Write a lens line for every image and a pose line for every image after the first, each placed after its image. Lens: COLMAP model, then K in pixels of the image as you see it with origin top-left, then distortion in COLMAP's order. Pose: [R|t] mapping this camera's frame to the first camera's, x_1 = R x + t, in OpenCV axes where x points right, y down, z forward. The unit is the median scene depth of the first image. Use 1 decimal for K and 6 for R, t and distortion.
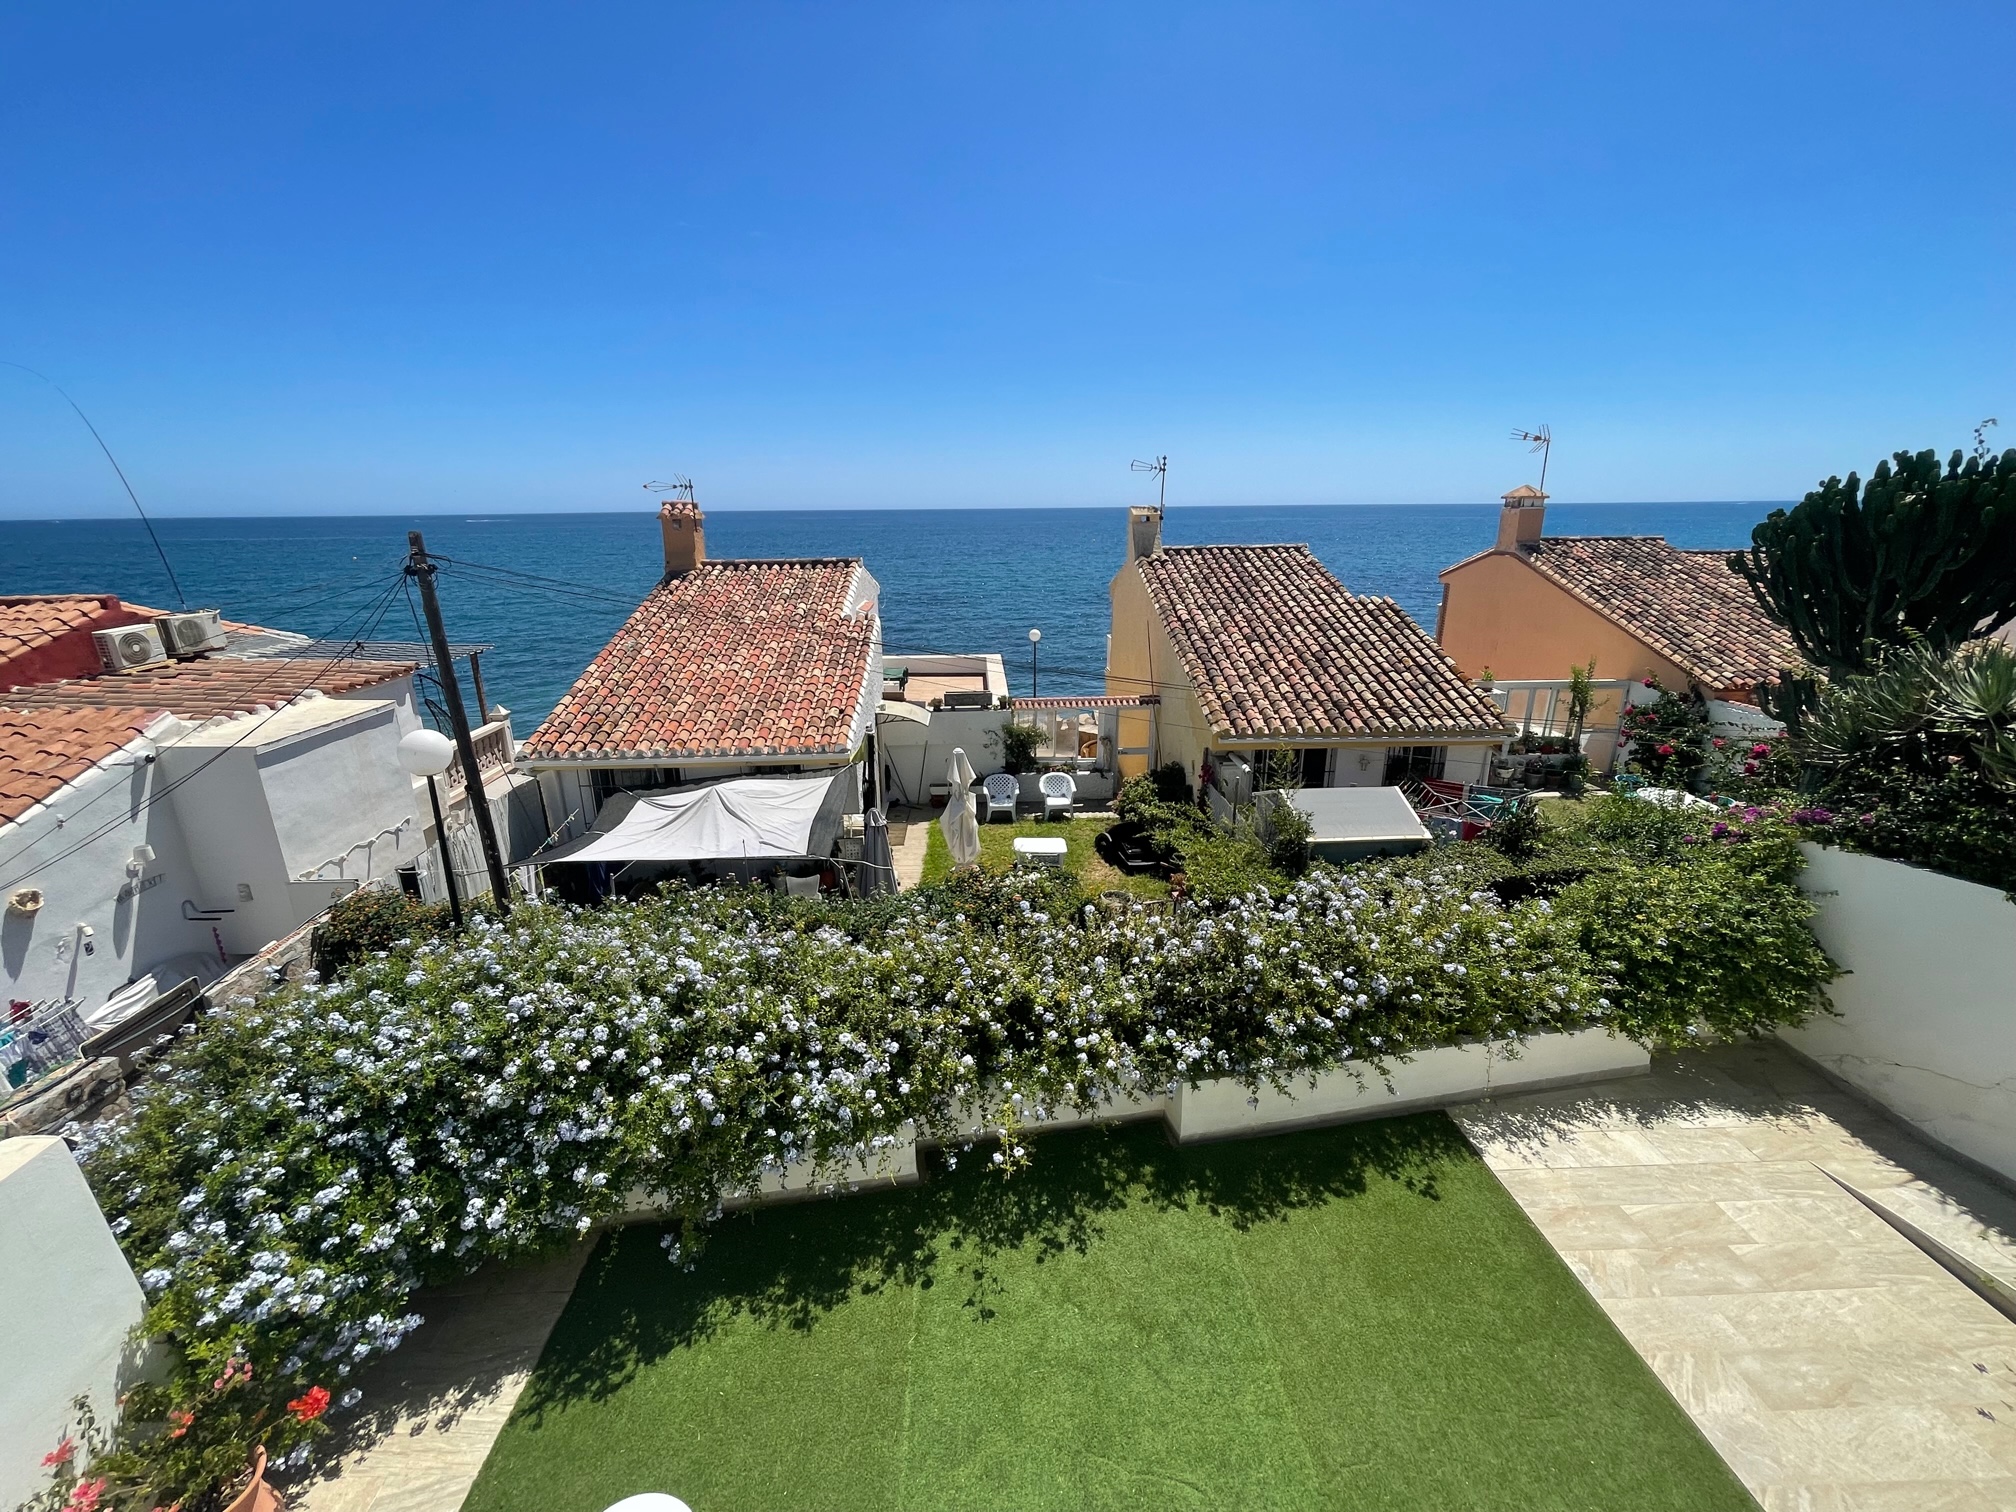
lens RADIAL K [[816.5, 0, 1000.4], [0, 816.5, 754.7], [0, 0, 1]] dist [-0.001359, -0.000114]
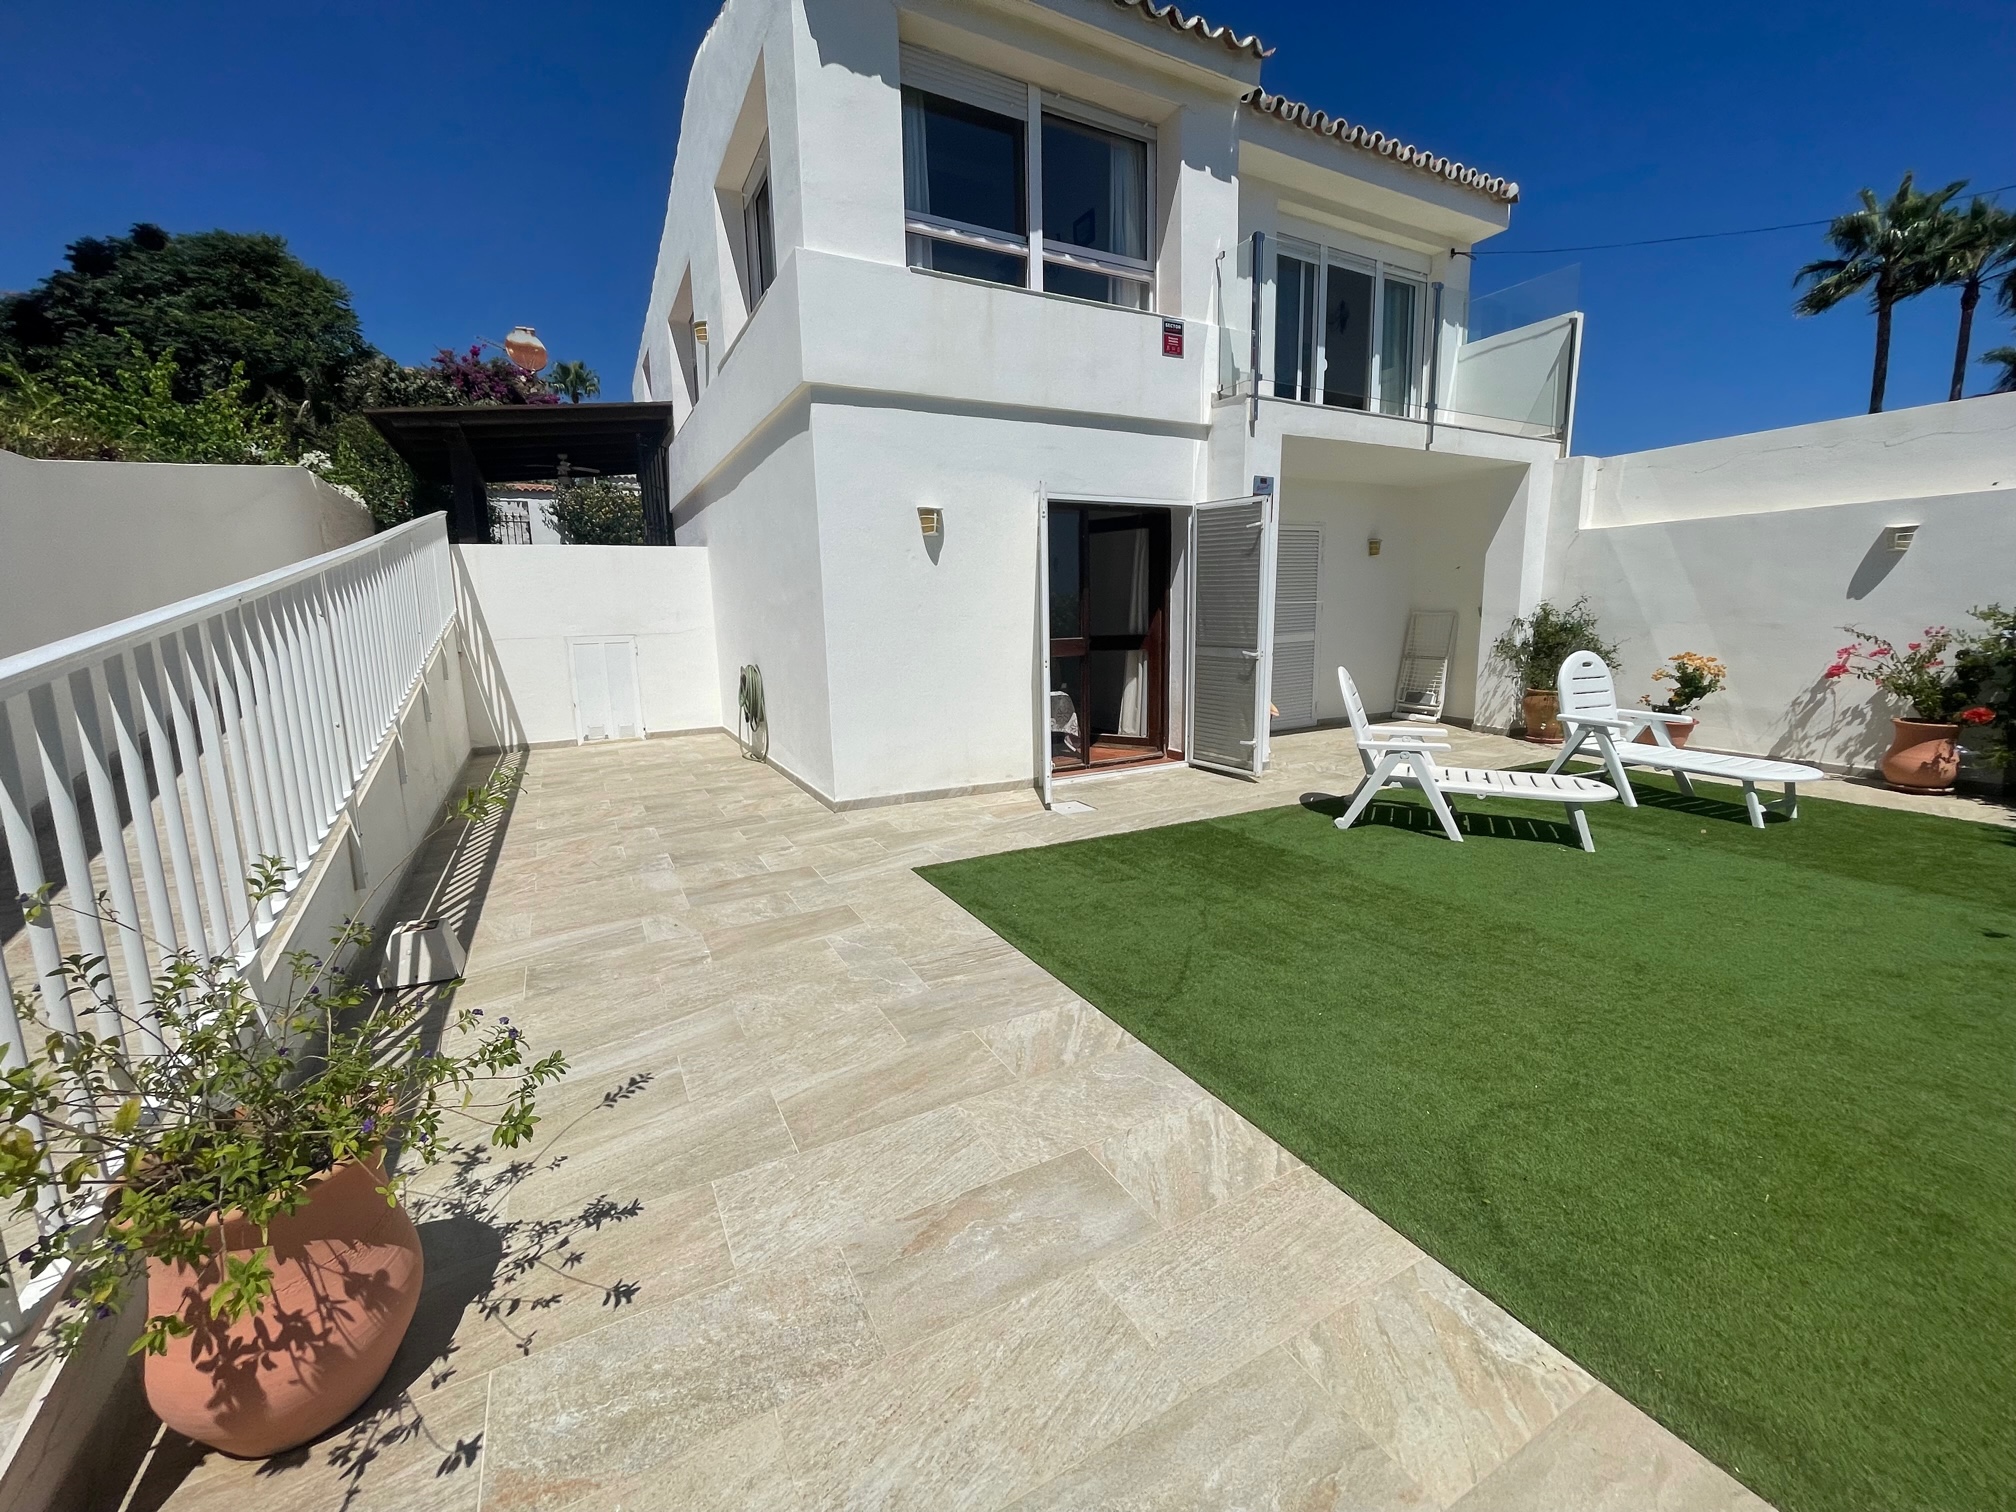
lens RADIAL K [[816.5, 0, 1006.5], [0, 816.5, 745.7], [0, 0, 1]] dist [-0.001359, -0.000114]
pose [[-0.894085, 0.101240, -0.436306, 0.881643], [-0.095072, 0.909025, 0.405752, 0.289918], [0.437691, 0.404257, -0.803121, 0.956865]]
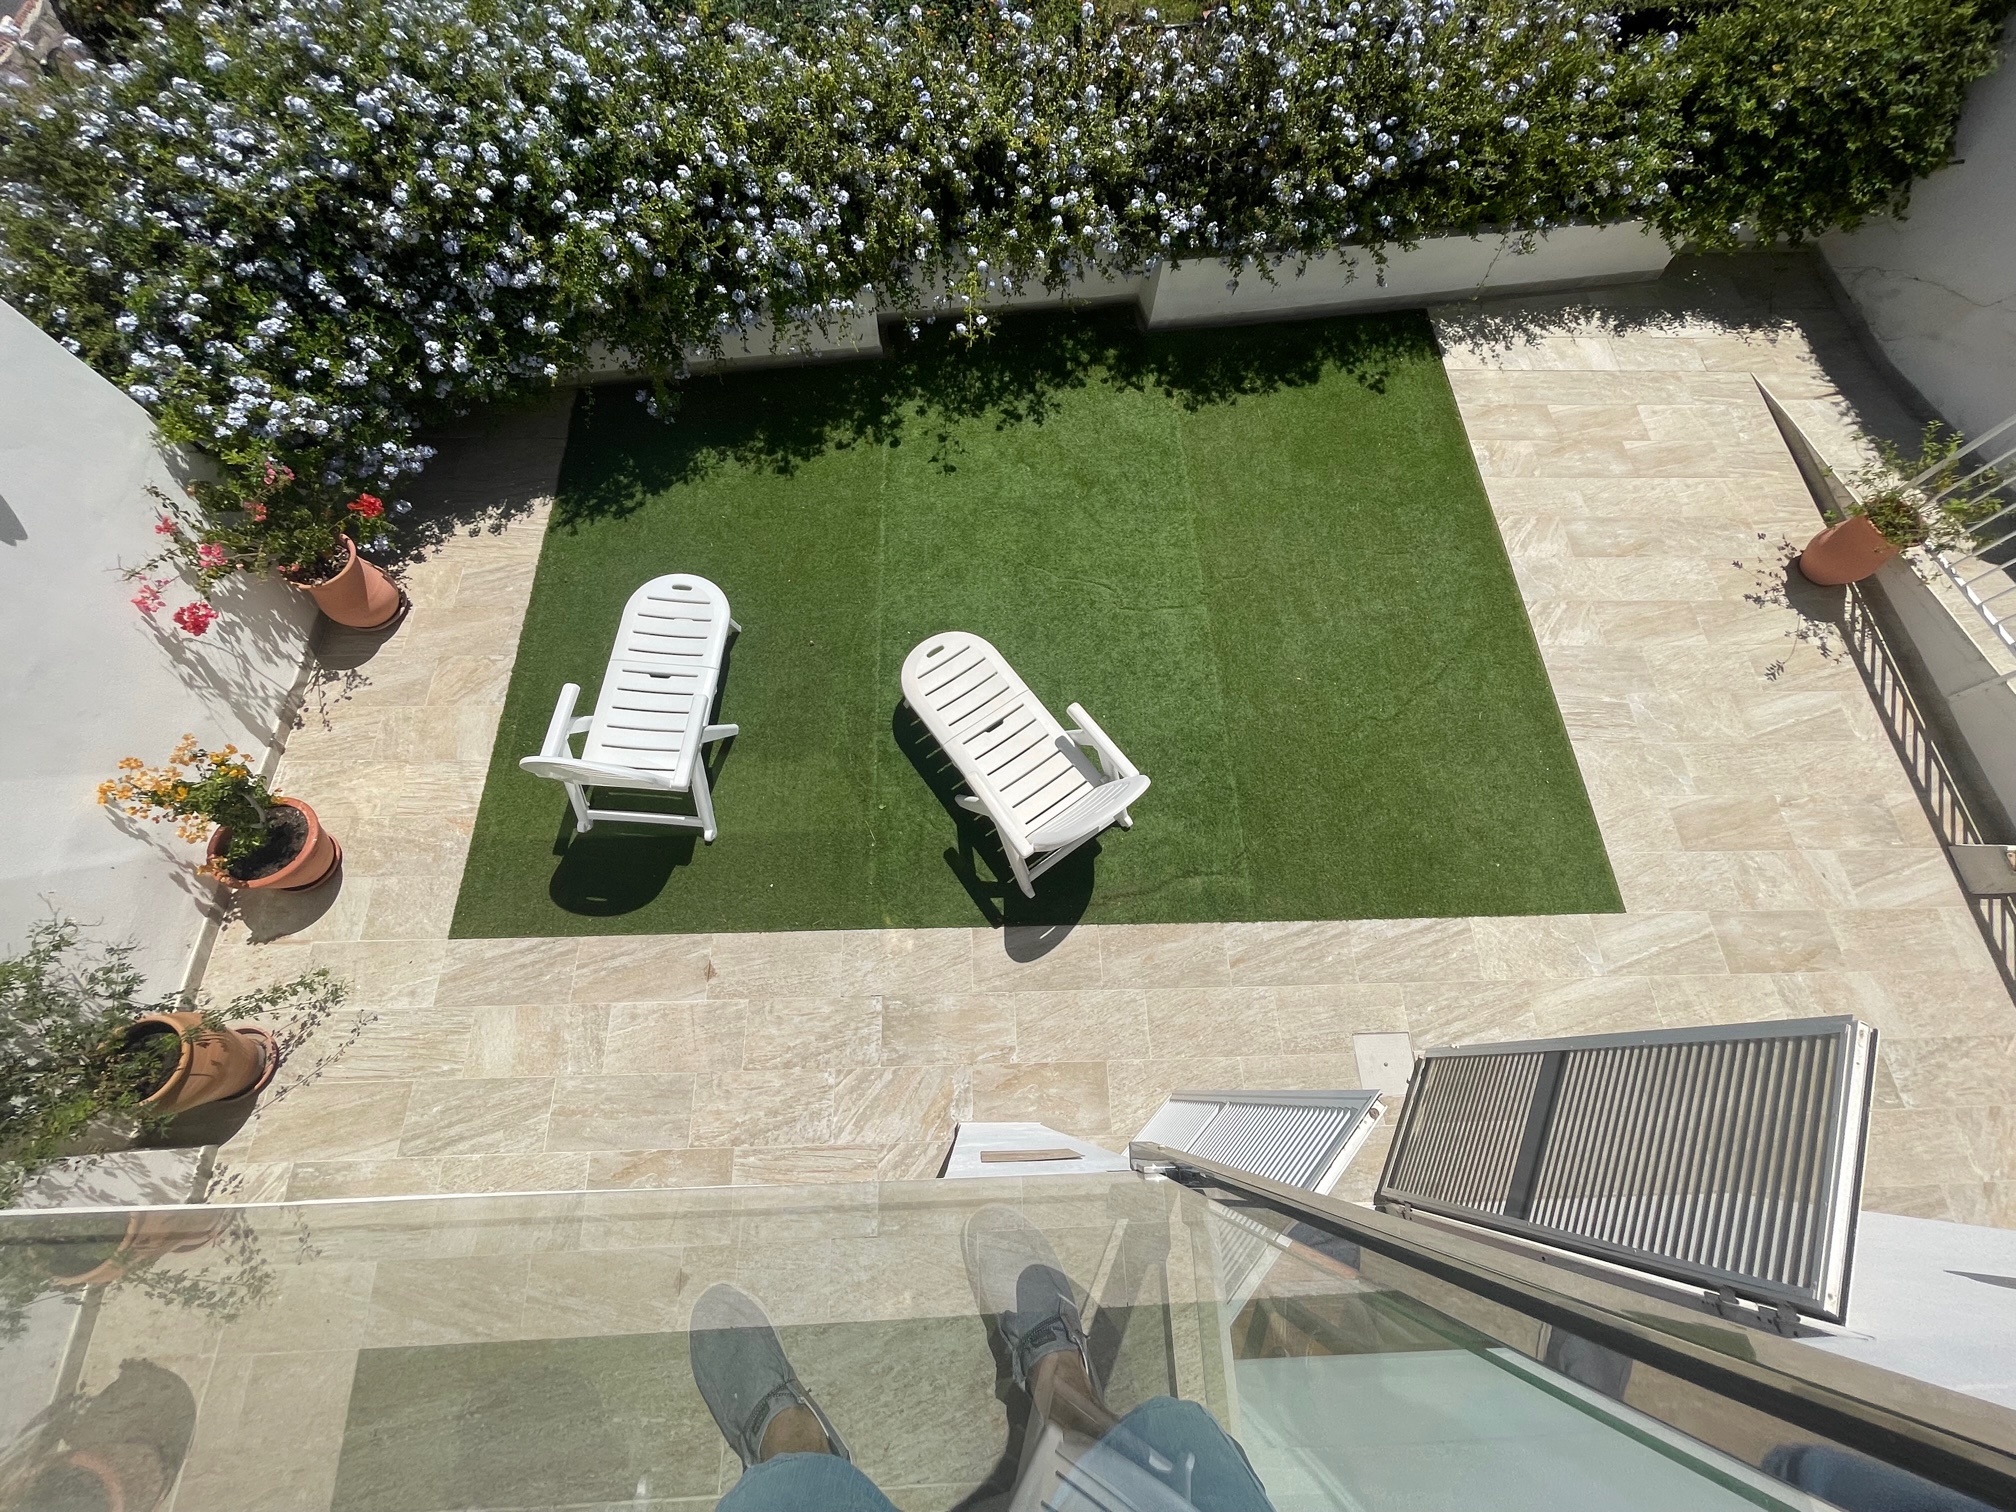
lens RADIAL K [[816.5, 0, 1000.7], [0, 816.5, 751.6], [0, 0, 1]] dist [-0.001359, -0.000114]
pose [[0.998912, 0.022878, 0.040638, 0.015229], [-0.045956, 0.631170, 0.774282, 0.047907], [-0.007935, -0.775307, 0.631534, -0.013217]]
